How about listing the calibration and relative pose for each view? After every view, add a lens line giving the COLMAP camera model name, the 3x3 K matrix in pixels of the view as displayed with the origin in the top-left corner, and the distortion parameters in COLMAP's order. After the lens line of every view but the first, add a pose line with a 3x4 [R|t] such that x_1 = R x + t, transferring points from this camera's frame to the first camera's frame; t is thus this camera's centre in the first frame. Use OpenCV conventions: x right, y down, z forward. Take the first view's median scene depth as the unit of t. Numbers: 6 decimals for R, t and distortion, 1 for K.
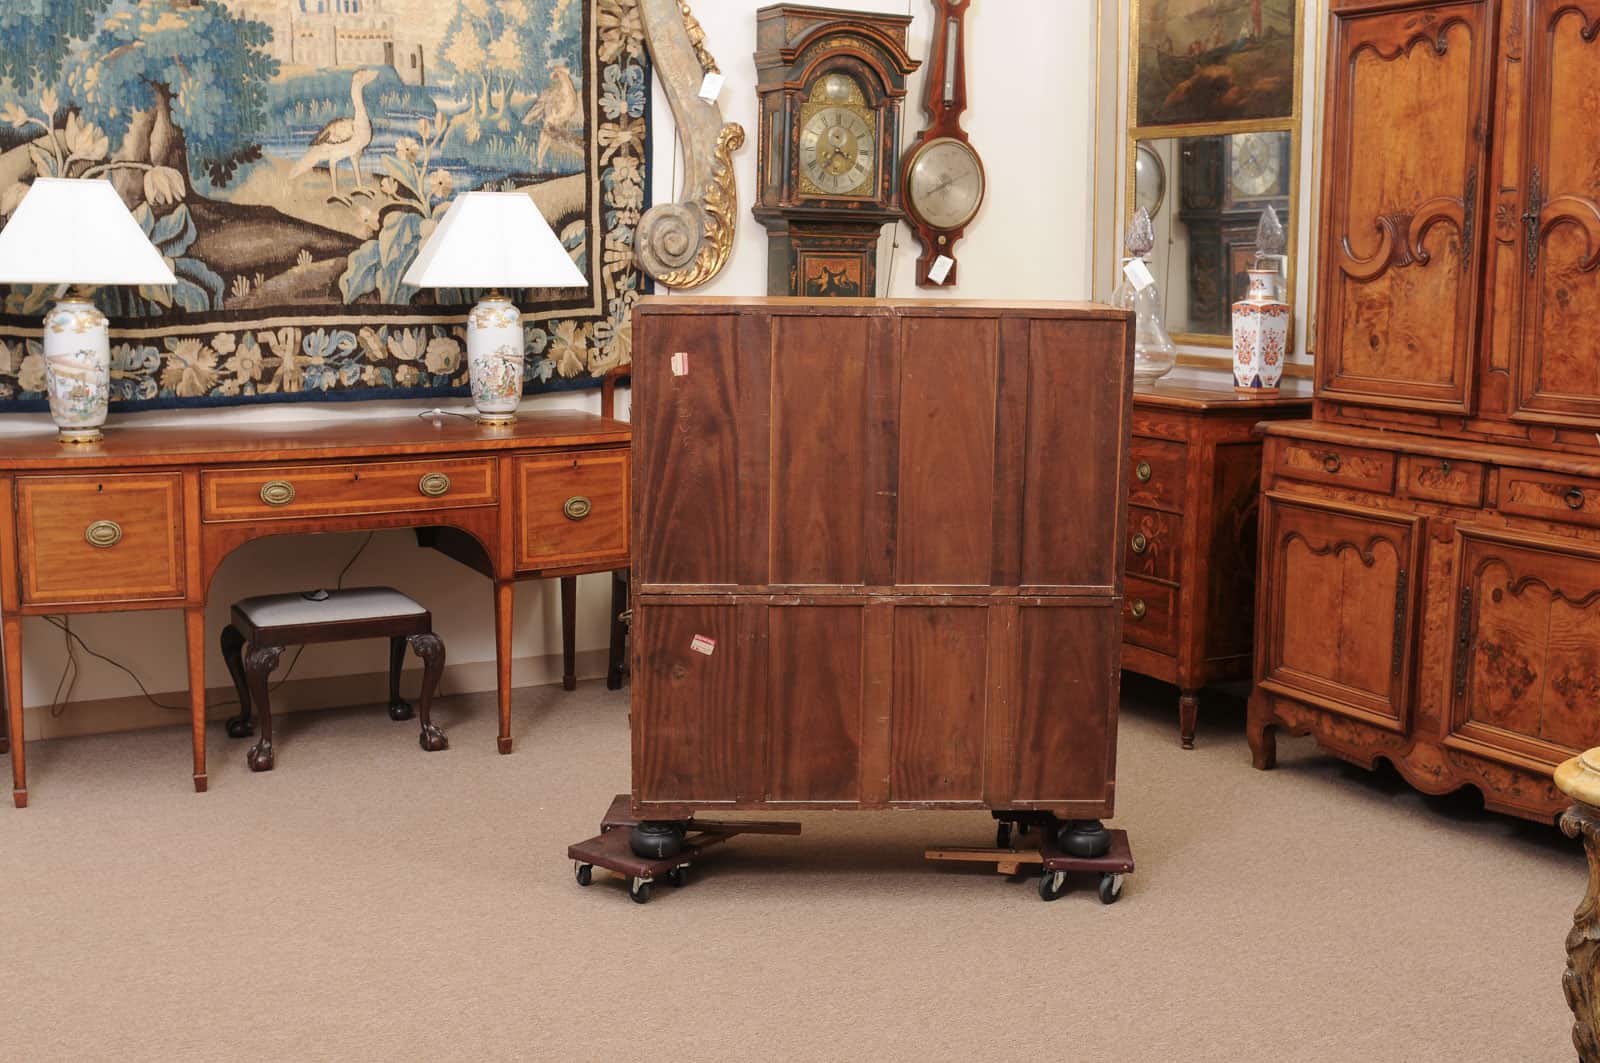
lens RADIAL K [[1783.1, 0, 800.5], [0, 1783.1, 538.8], [0, 0, 1]] dist [-0.038462, 0.001029]
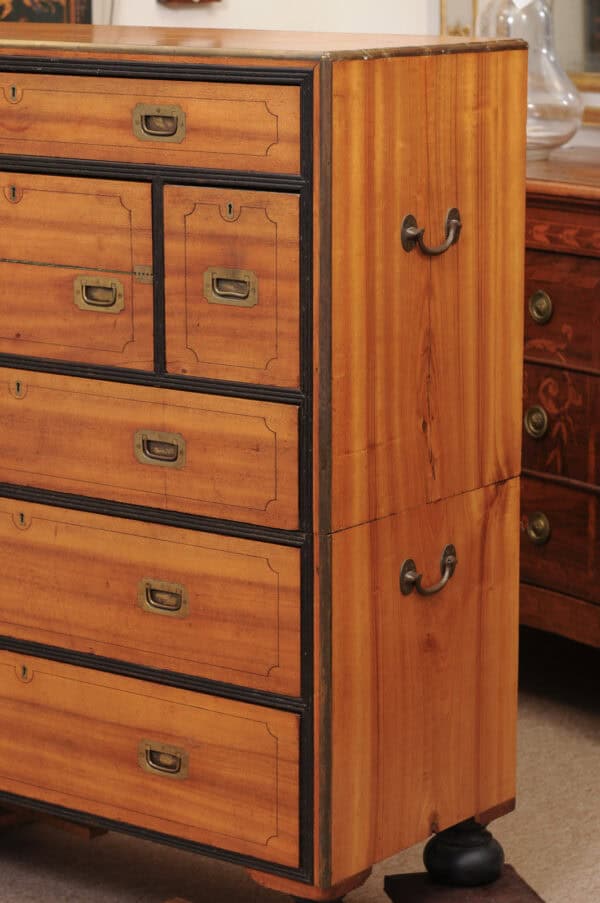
lens RADIAL K [[2597.2, 0, 299.2], [0, 2597.2, 451.8], [0, 0, 1]] dist [0.130932, -0.404114]
pose [[0.992622, -0.040191, 0.114395, 0.004491], [0.035954, 0.998597, 0.038864, -0.023173], [-0.115797, -0.034464, 0.992675, 0.104903]]
